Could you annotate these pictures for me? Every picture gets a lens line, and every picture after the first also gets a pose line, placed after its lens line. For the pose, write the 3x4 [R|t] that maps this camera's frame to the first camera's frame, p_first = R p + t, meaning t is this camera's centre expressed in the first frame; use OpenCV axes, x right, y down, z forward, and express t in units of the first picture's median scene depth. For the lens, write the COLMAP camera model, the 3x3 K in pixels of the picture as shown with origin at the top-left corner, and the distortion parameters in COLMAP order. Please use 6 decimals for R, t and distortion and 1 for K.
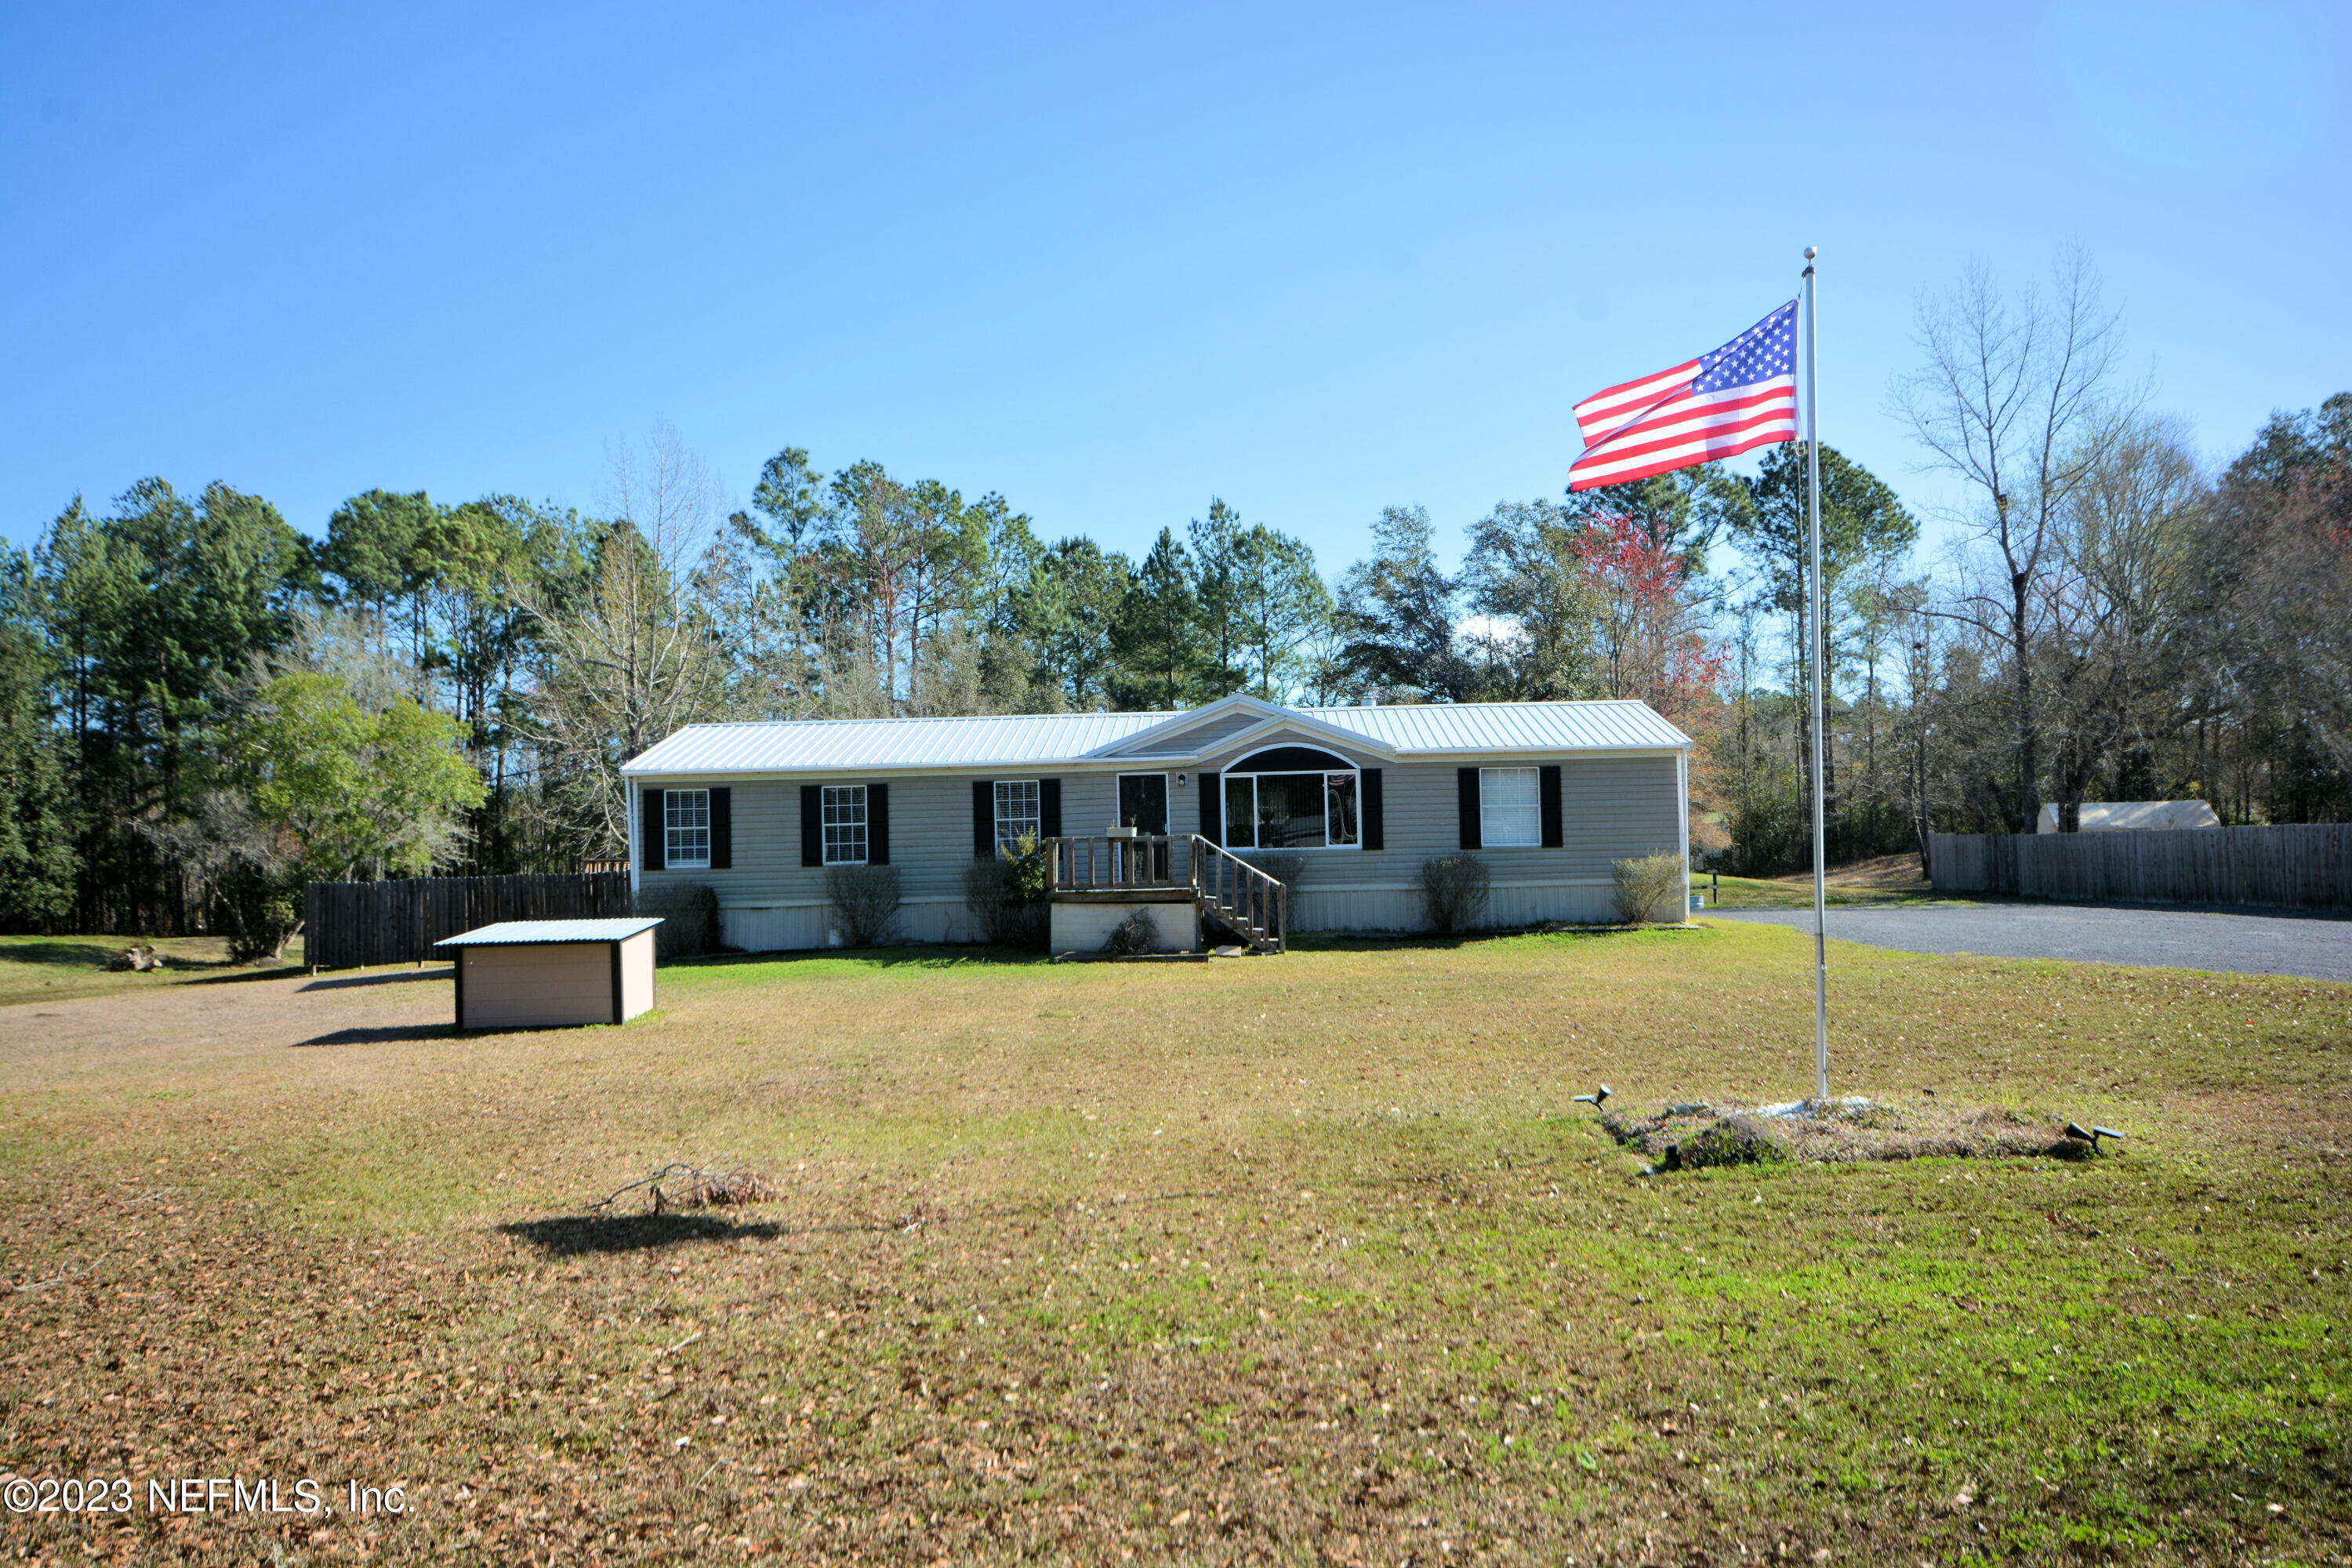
lens RADIAL K [[1948.4, 0, 1176.0], [0, 1948.4, 784.0], [0, 0, 1]] dist [0.003885, 0.005760]
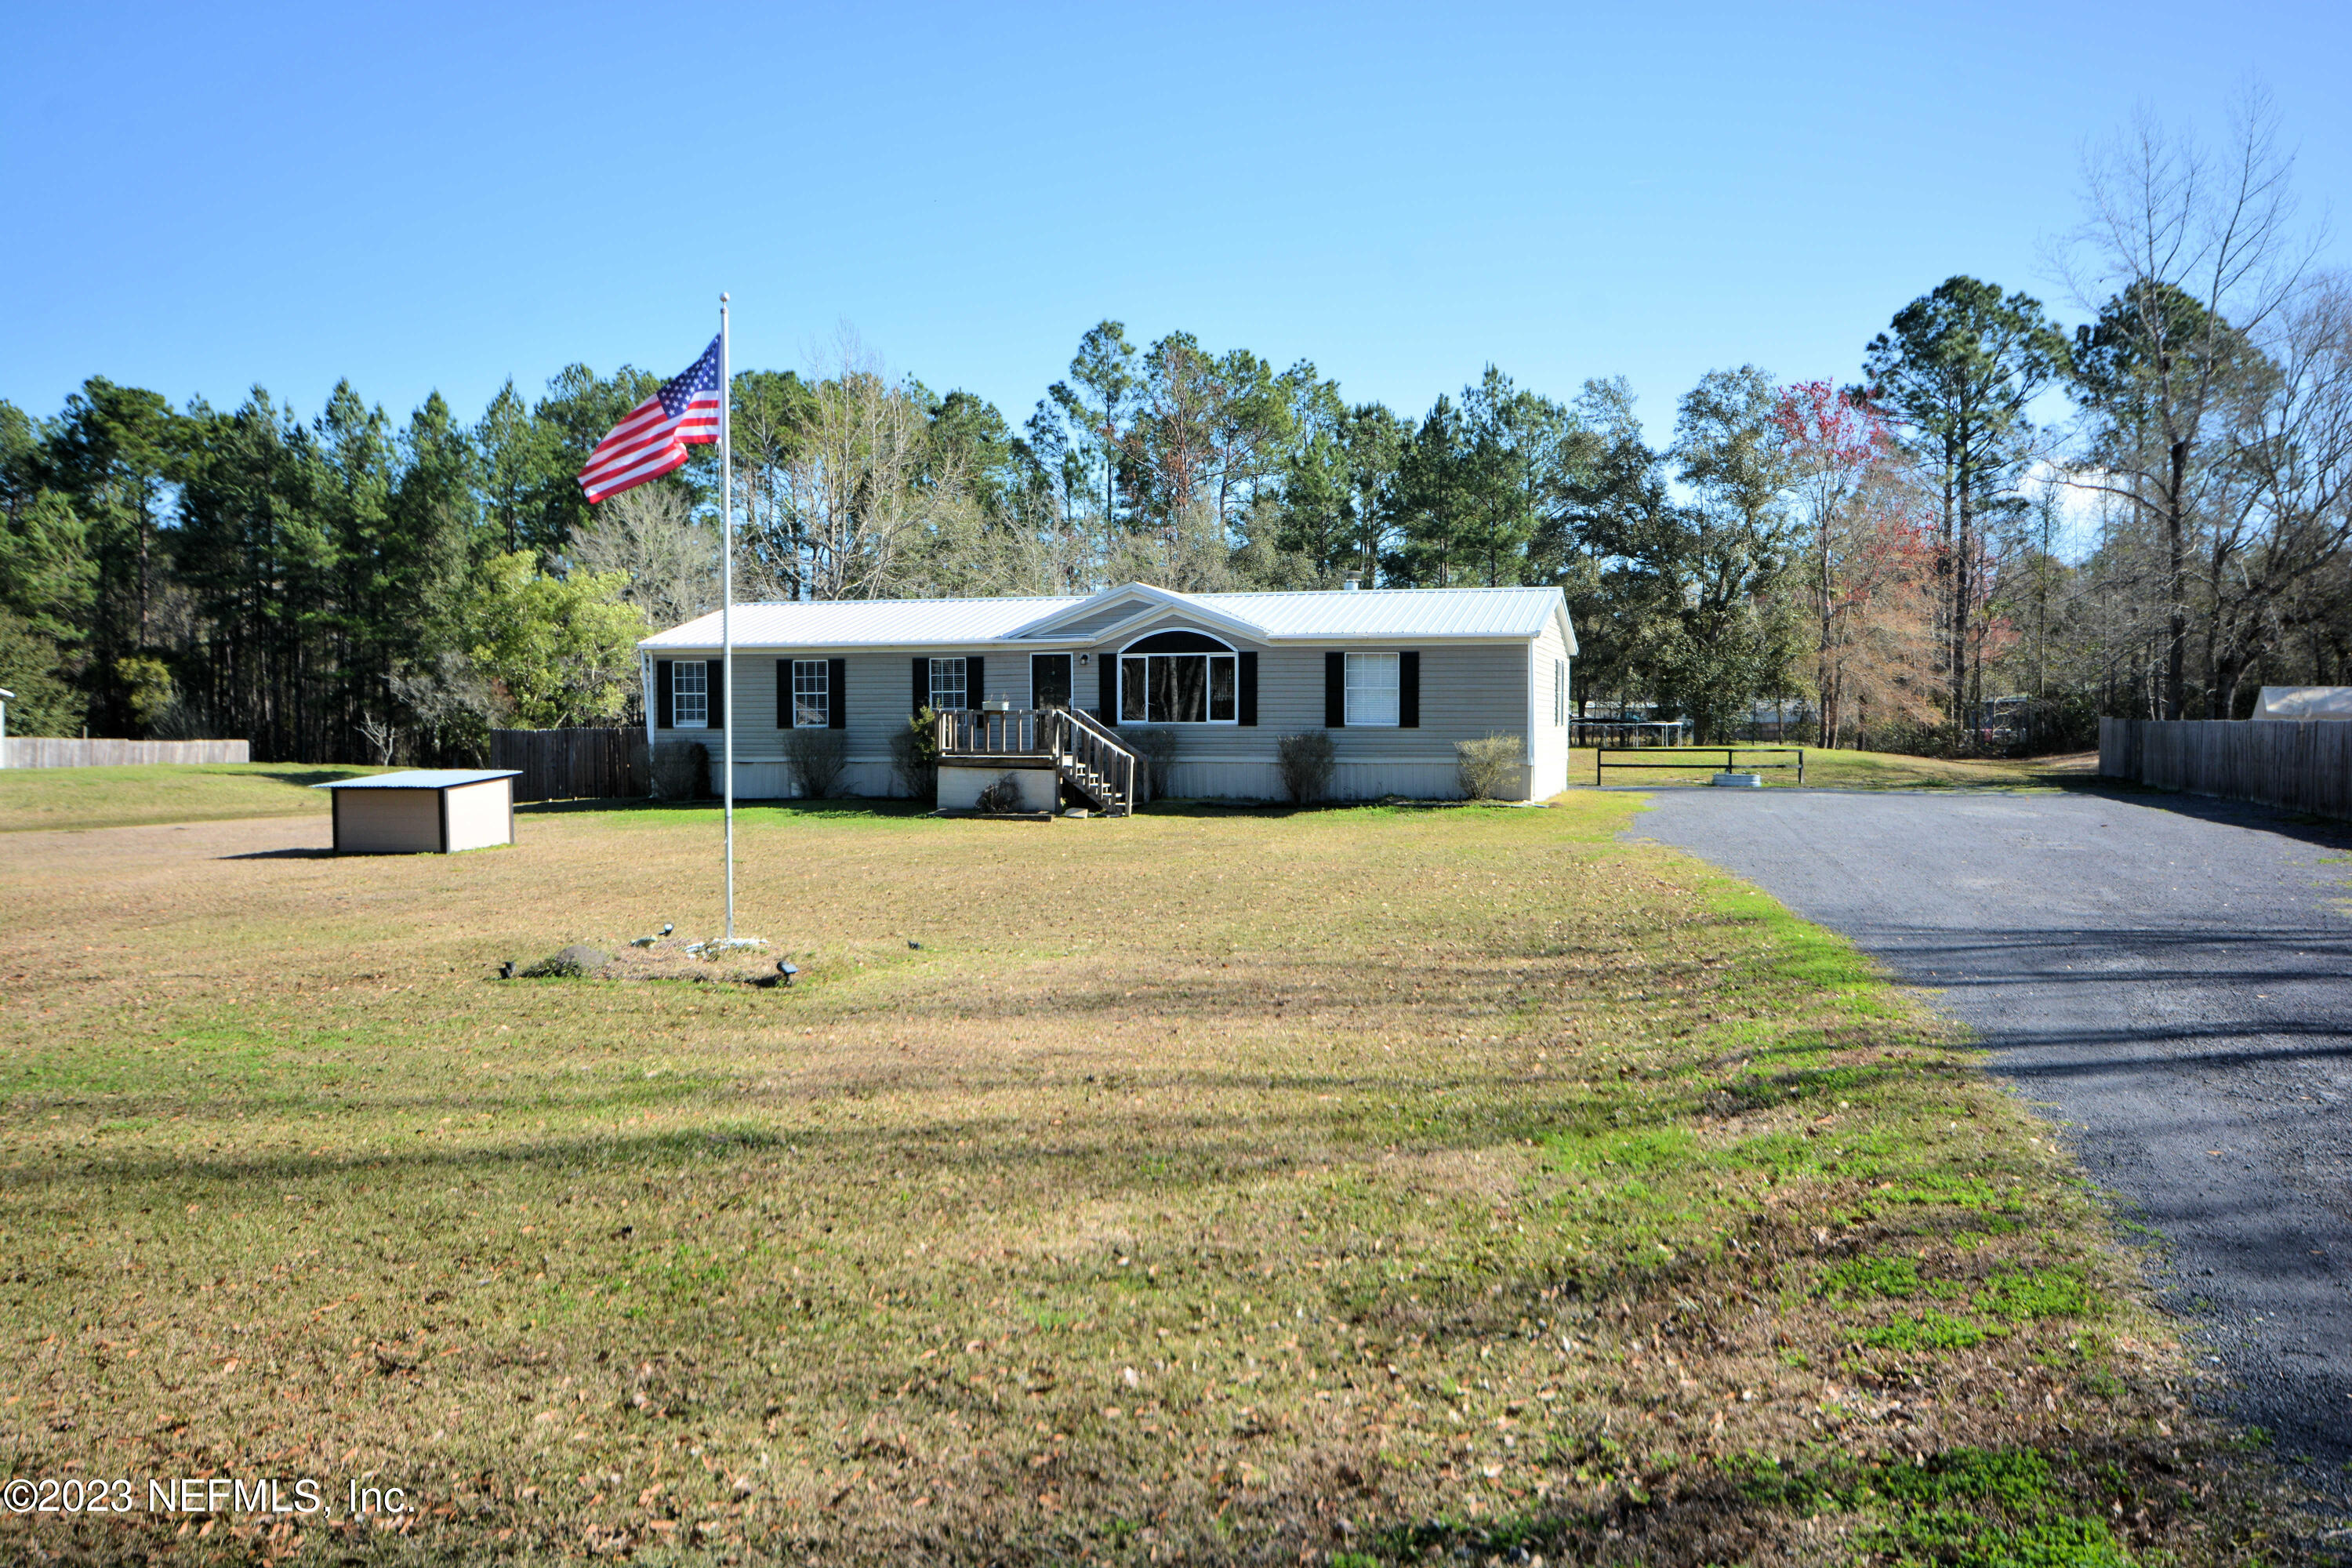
lens RADIAL K [[1958.2, 0, 1176.0], [0, 1958.2, 784.0], [0, 0, 1]] dist [-0.045300, 0.159886]
pose [[0.967388, 0.031325, -0.251356, 0.335365], [-0.012216, 0.996939, 0.077226, -0.017897], [0.253006, -0.071637, 0.964809, -0.074915]]
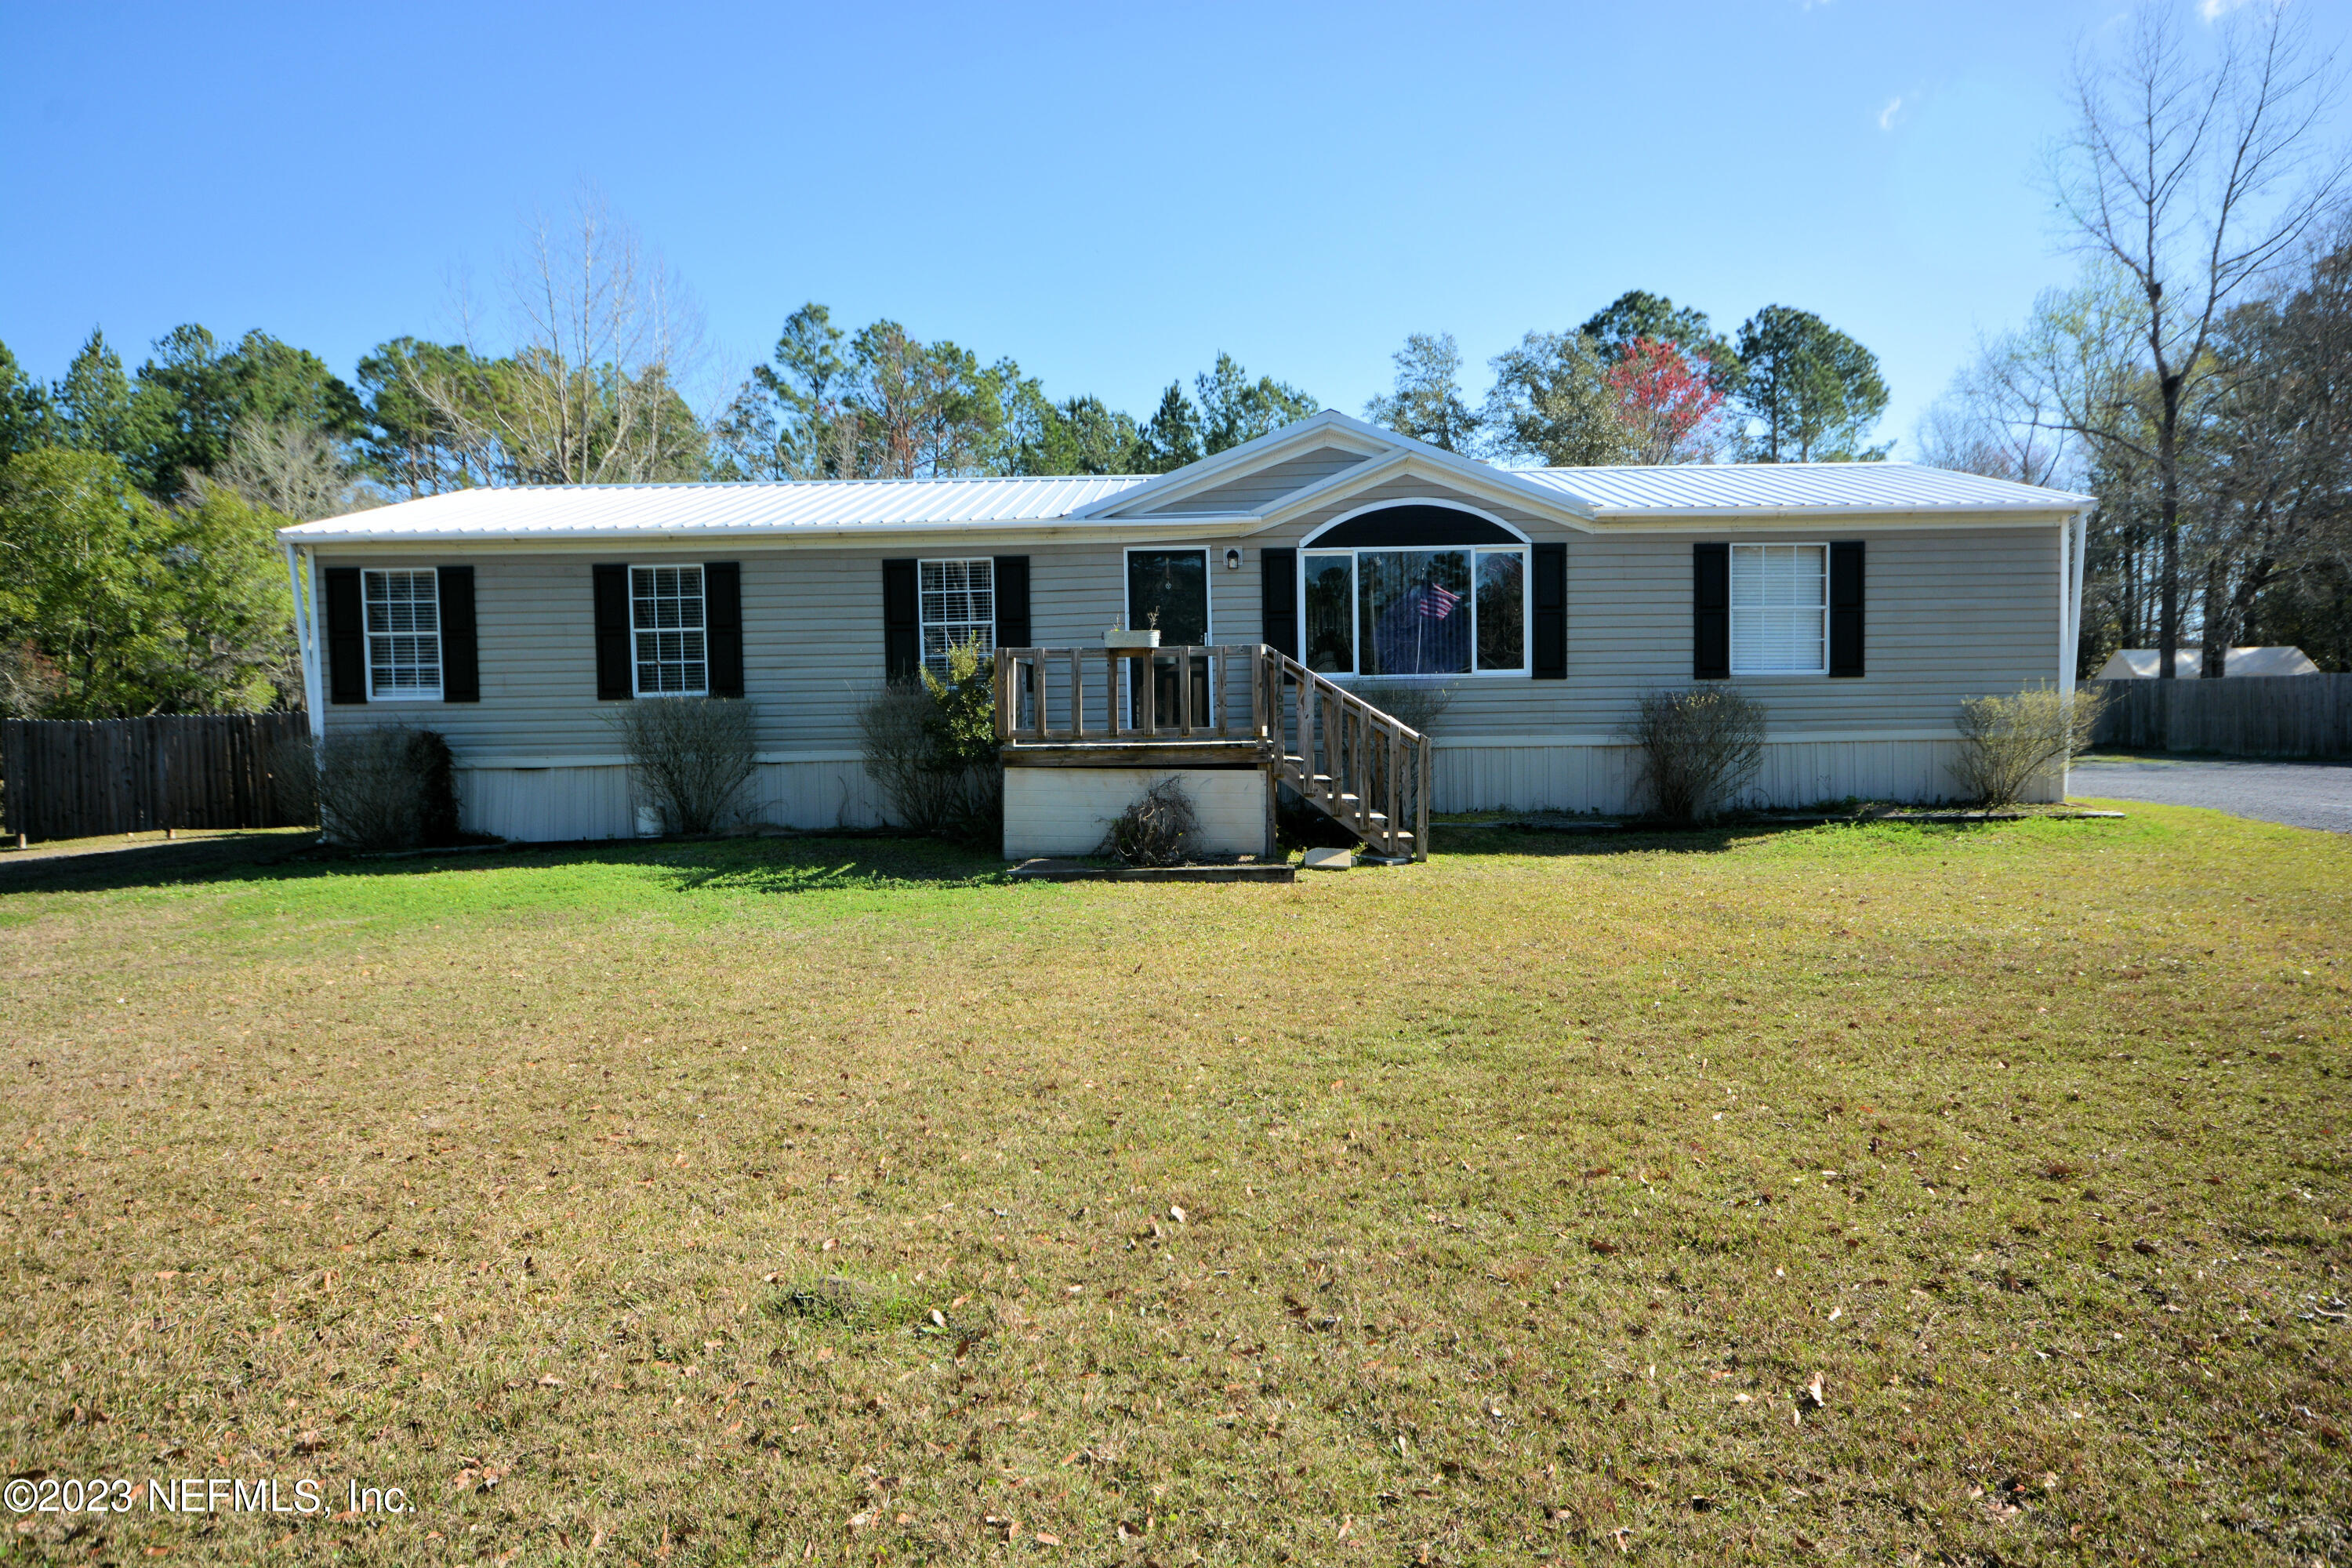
lens RADIAL K [[1497.9, 0, 1218.9], [0, 1497.9, 791.9], [0, 0, 1]] dist [-0.006319, 0.031828]
pose [[0.999486, 0.005855, 0.031532, -0.015317], [-0.008817, 0.995473, 0.094633, 0.025252], [-0.030835, -0.094862, 0.995013, 0.531762]]
